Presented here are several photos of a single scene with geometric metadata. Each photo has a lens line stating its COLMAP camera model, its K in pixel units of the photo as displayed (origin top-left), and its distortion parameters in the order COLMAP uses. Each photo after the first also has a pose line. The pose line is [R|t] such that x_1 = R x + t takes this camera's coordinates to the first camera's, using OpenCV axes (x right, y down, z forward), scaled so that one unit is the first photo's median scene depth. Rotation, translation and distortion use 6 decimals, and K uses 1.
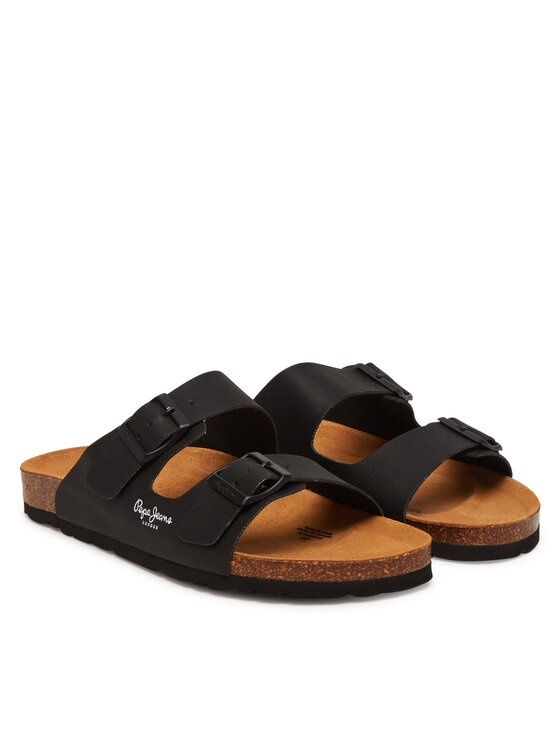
lens RADIAL K [[2351.5, 0, 279.8], [0, 2351.5, 372.9], [0, 0, 1]] dist [0.134441, 0.000000]
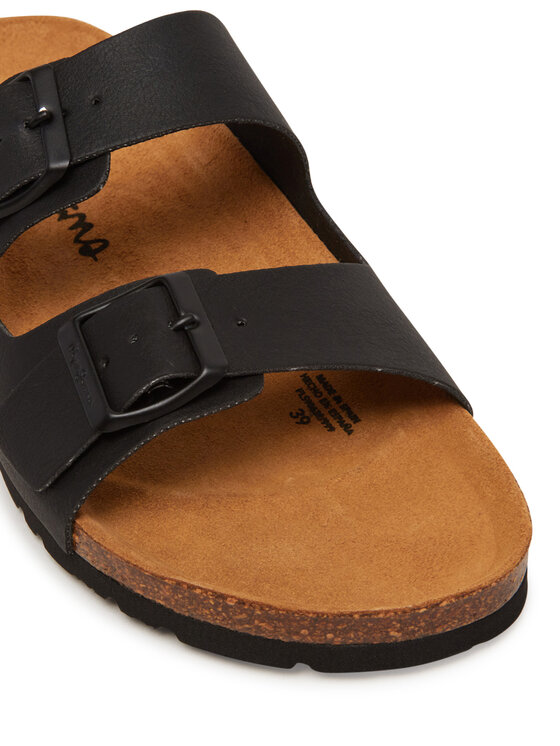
lens RADIAL K [[1591.1, 0, 280.4], [0, 1591.1, 373.1], [0, 0, 1]] dist [-0.128219, 0.000000]
pose [[0.947711, 0.203363, -0.245941, 0.088138], [-0.041659, 0.842903, 0.536450, -0.115434], [0.316398, -0.498154, 0.807301, 0.777506]]
